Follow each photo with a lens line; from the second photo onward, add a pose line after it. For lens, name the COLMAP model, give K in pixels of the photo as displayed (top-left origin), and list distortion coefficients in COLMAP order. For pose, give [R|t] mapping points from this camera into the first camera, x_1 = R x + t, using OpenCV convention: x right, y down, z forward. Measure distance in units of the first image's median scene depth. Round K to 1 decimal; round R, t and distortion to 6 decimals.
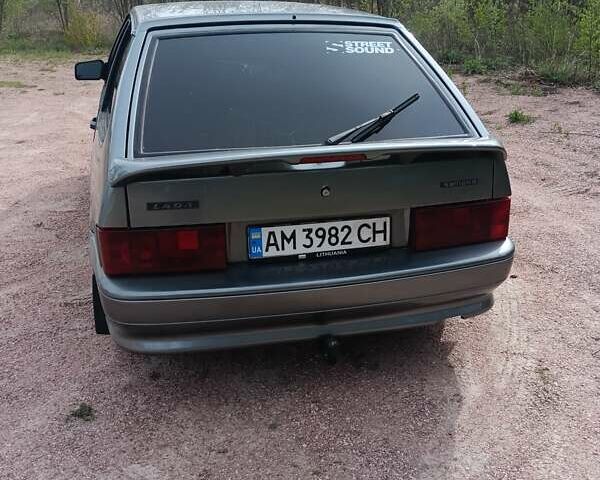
lens RADIAL K [[666.1, 0, 300.0], [0, 666.1, 240.0], [0, 0, 1]] dist [0.076506, -0.148191]
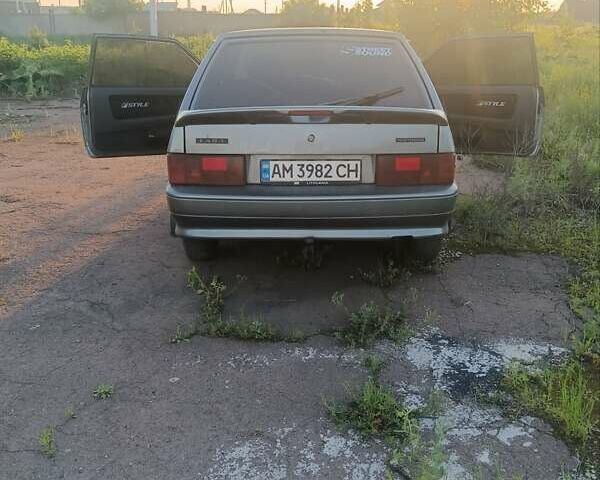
lens RADIAL K [[666.1, 0, 300.0], [0, 666.1, 240.0], [0, 0, 1]] dist [0.076506, -0.148191]
pose [[0.963374, 0.064835, -0.260206, 0.405708], [-0.084455, 0.994309, -0.064935, 0.247024], [0.254516, 0.084532, 0.963367, -0.423289]]
